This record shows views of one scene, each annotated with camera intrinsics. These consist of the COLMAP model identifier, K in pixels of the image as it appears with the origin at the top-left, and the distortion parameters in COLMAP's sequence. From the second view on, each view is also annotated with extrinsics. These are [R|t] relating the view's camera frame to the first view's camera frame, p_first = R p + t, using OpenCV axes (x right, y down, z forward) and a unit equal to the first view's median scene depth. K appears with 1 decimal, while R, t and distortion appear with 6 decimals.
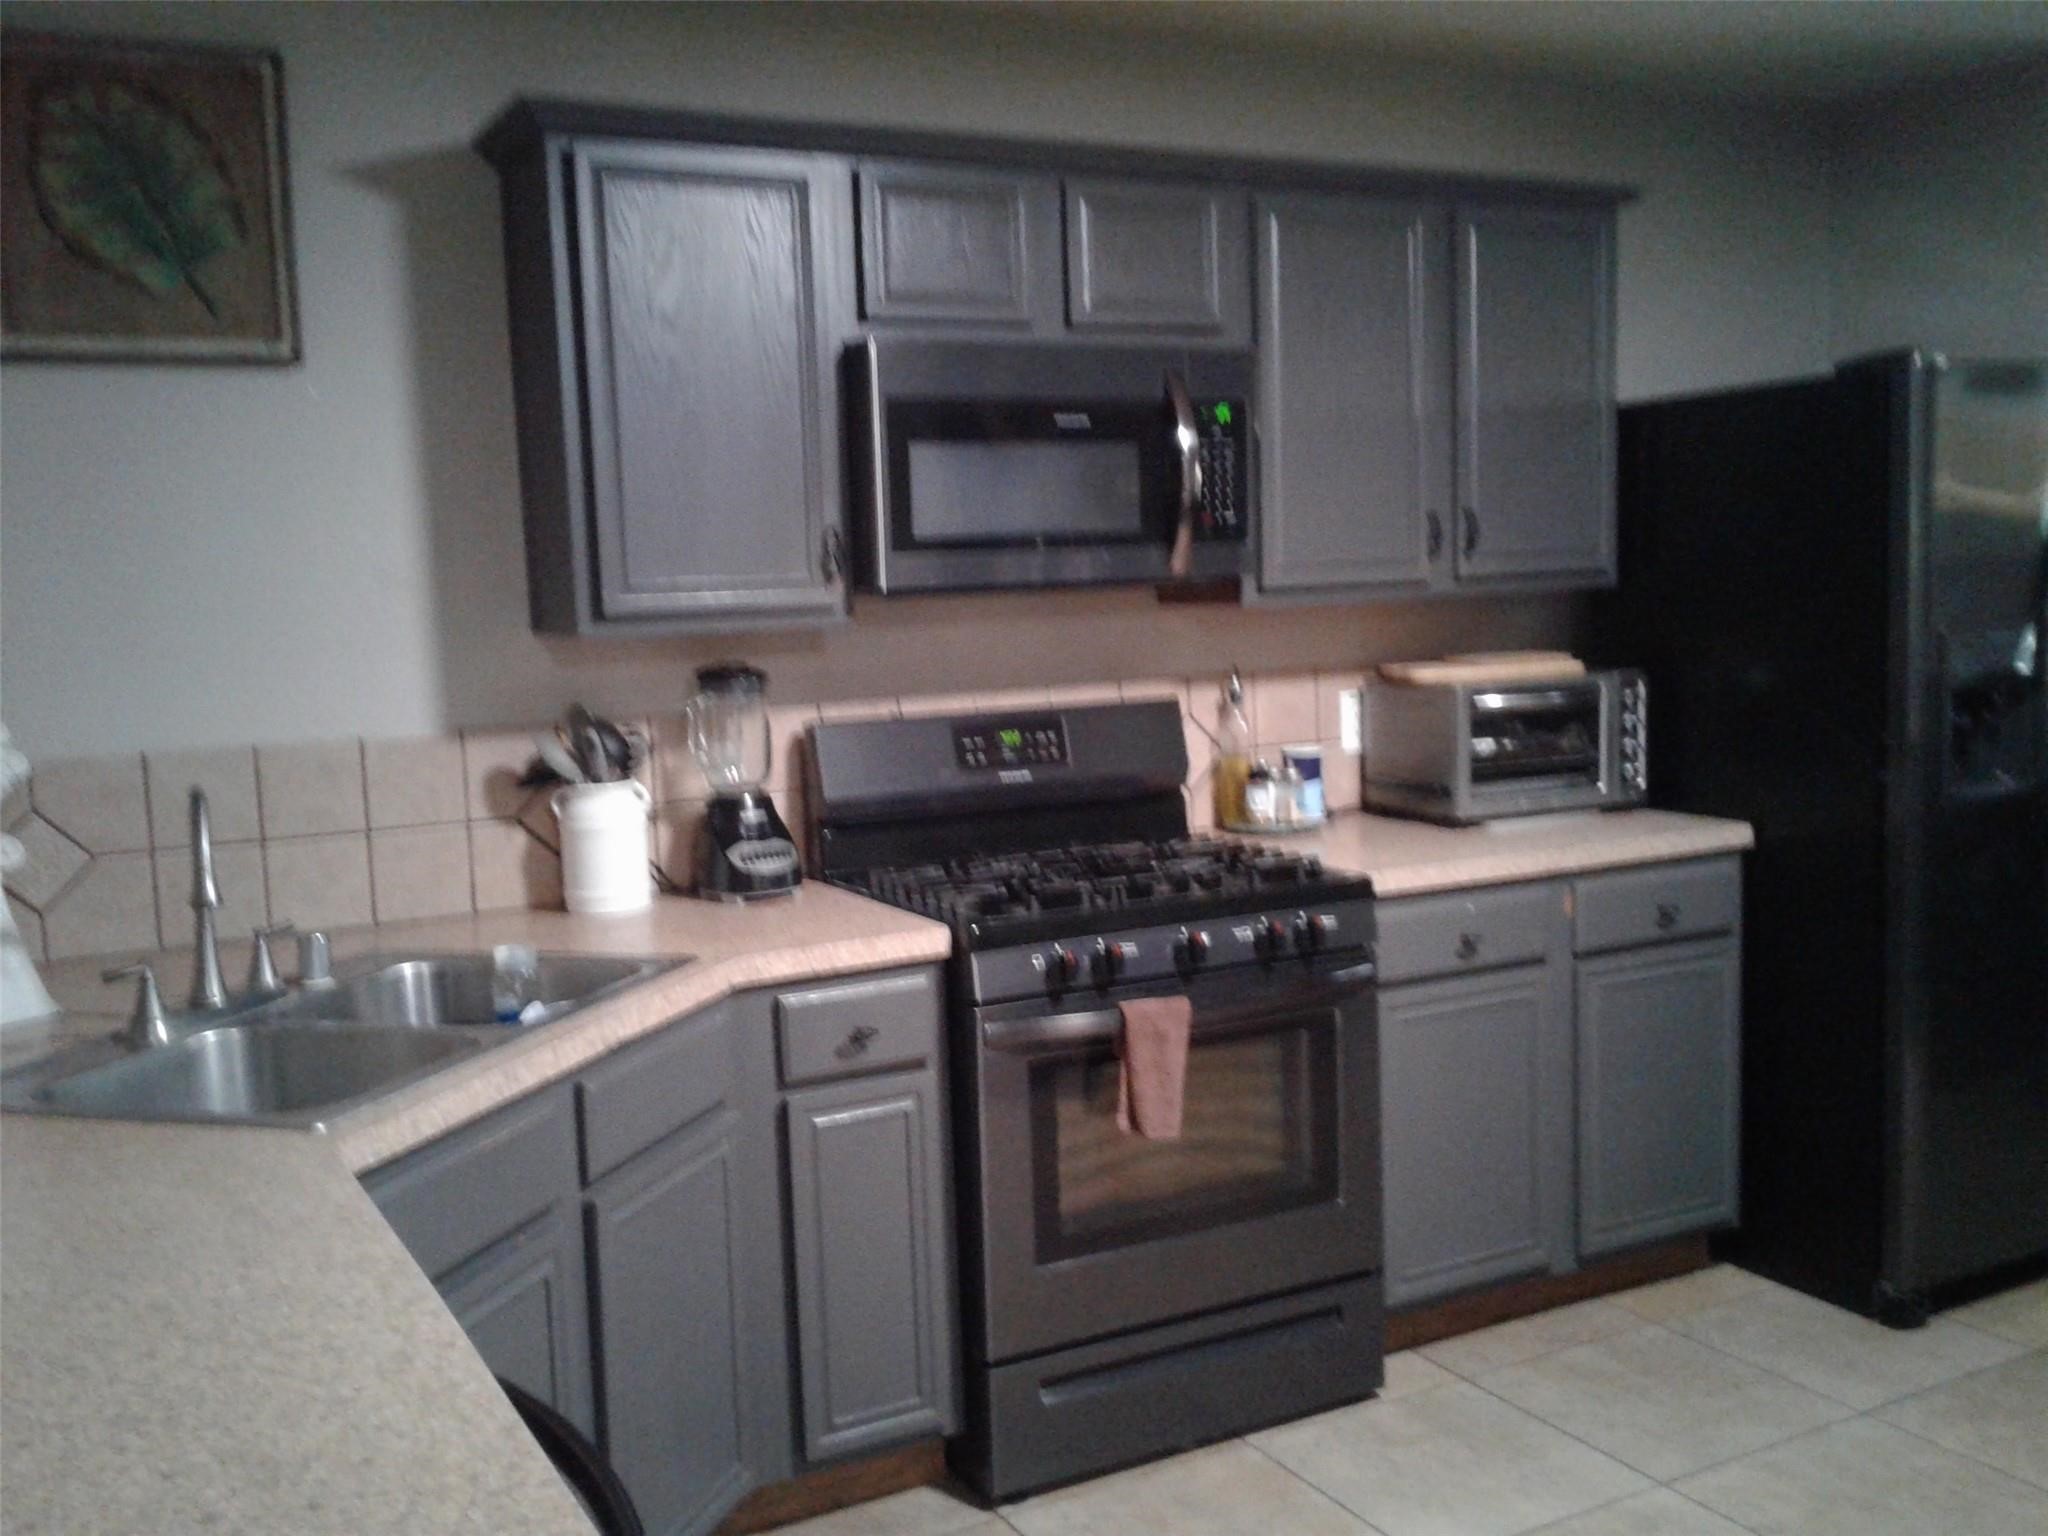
lens RADIAL K [[1882.2, 0, 1010.9], [0, 1882.2, 783.0], [0, 0, 1]] dist [0.059967, -0.177523]
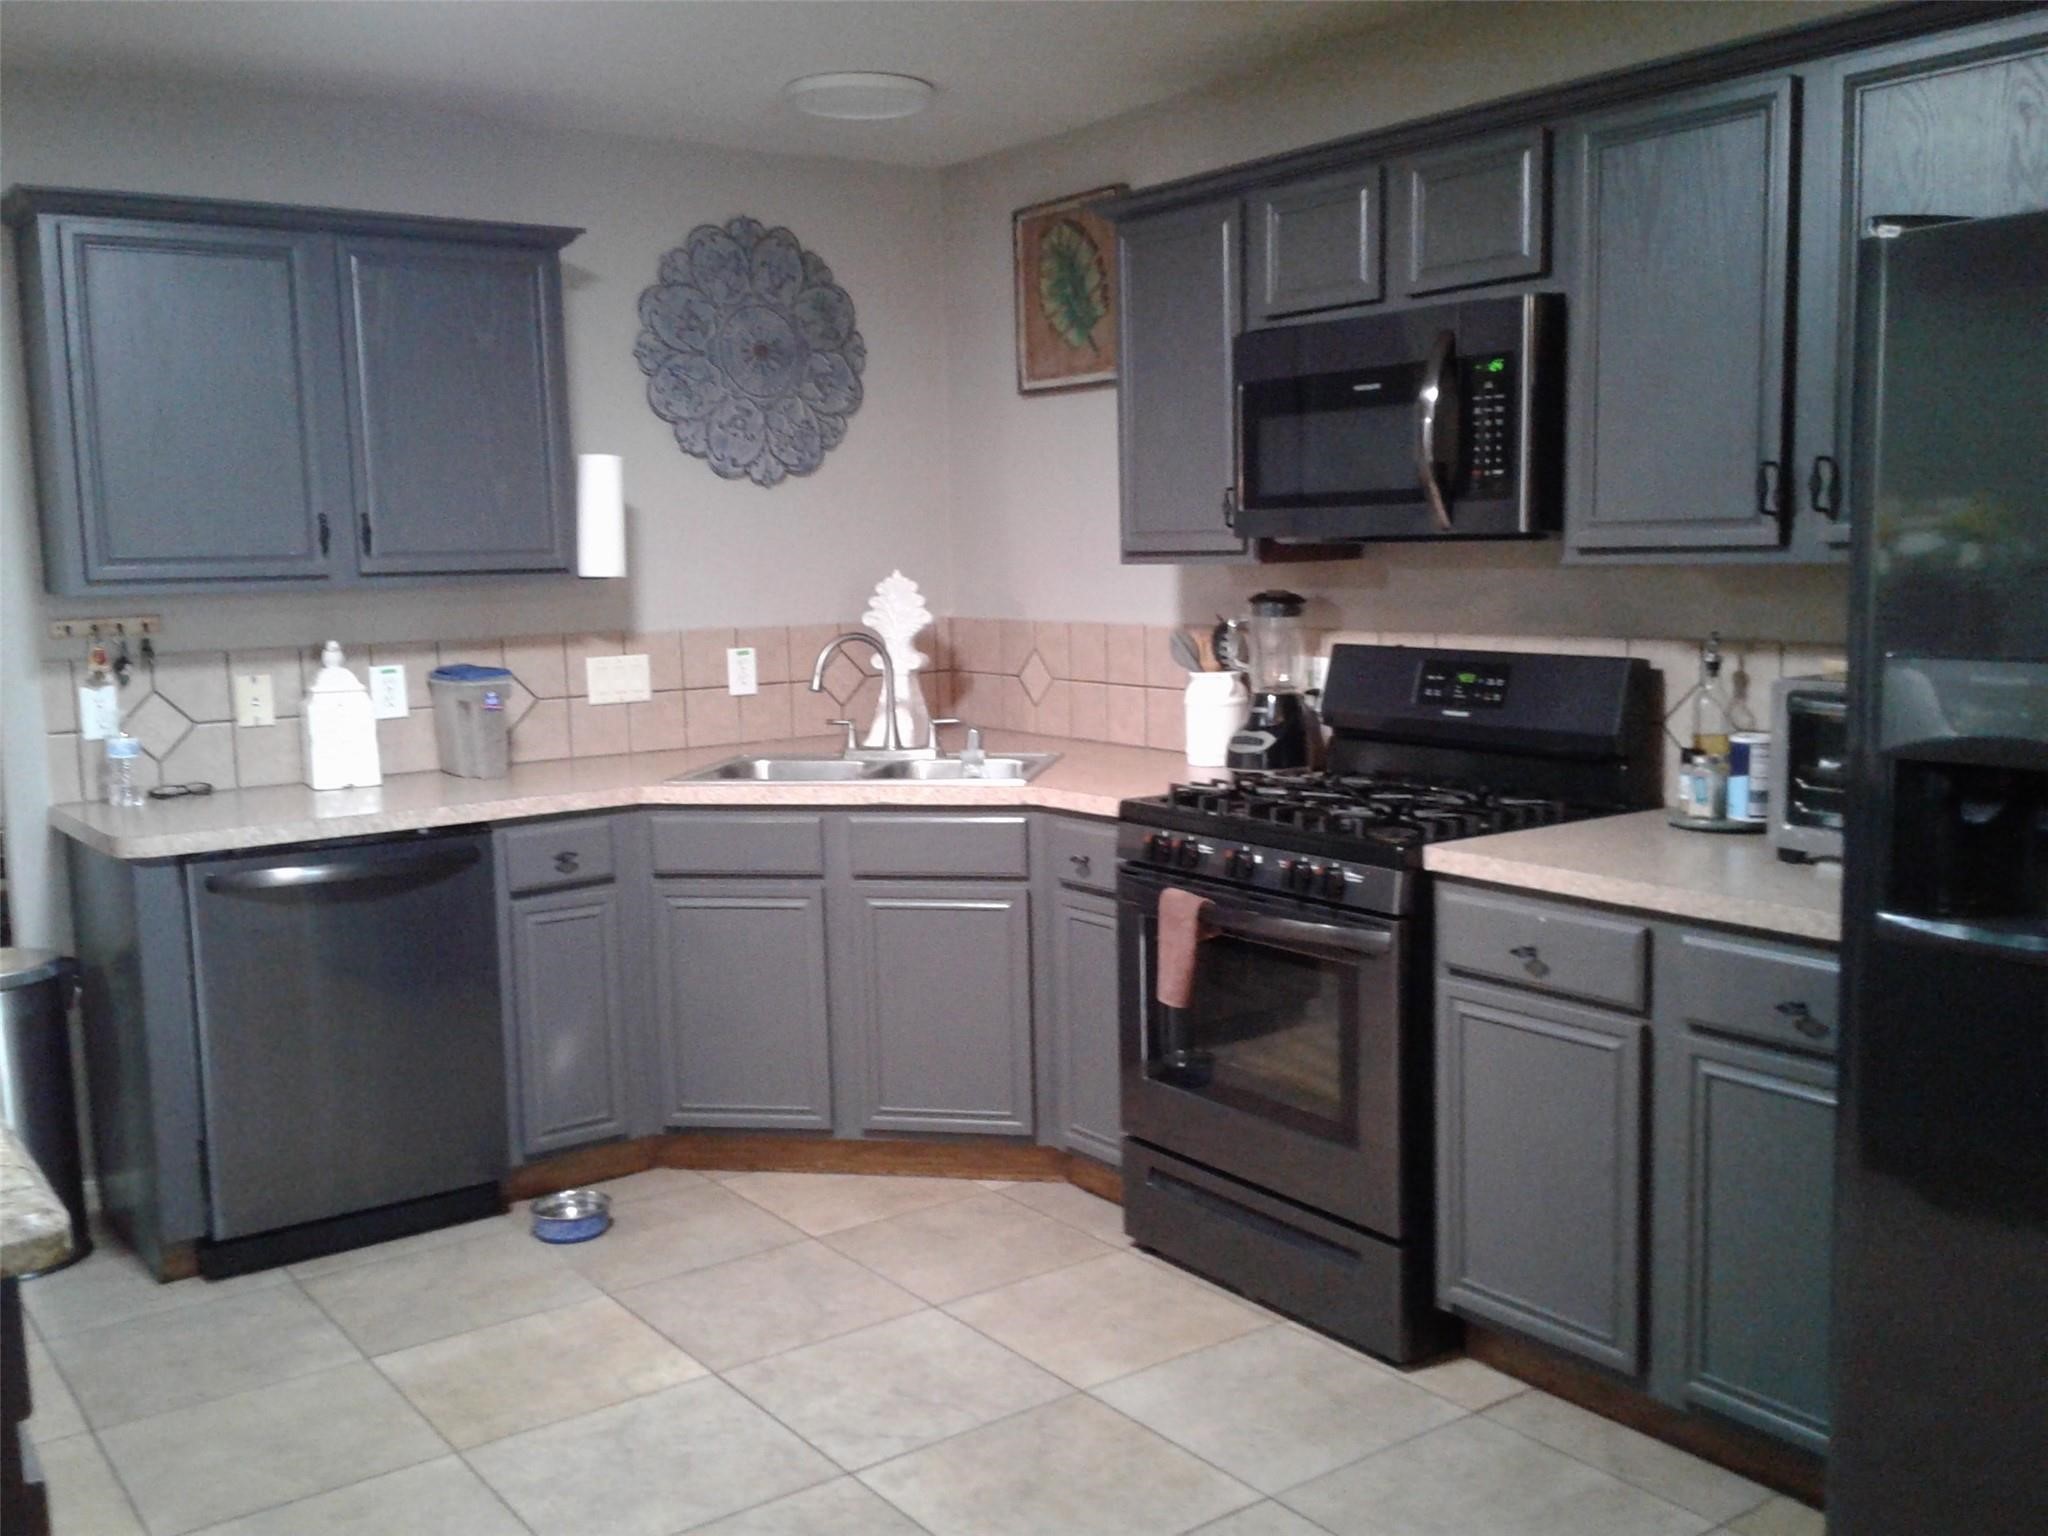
lens RADIAL K [[1882.2, 0, 1010.9], [0, 1882.2, 783.0], [0, 0, 1]] dist [0.059967, -0.177523]
pose [[0.153051, 0.159437, -0.975272, 1.126371], [-0.096823, 0.984570, 0.145763, -0.108080], [0.983464, 0.072120, 0.166127, 0.637105]]
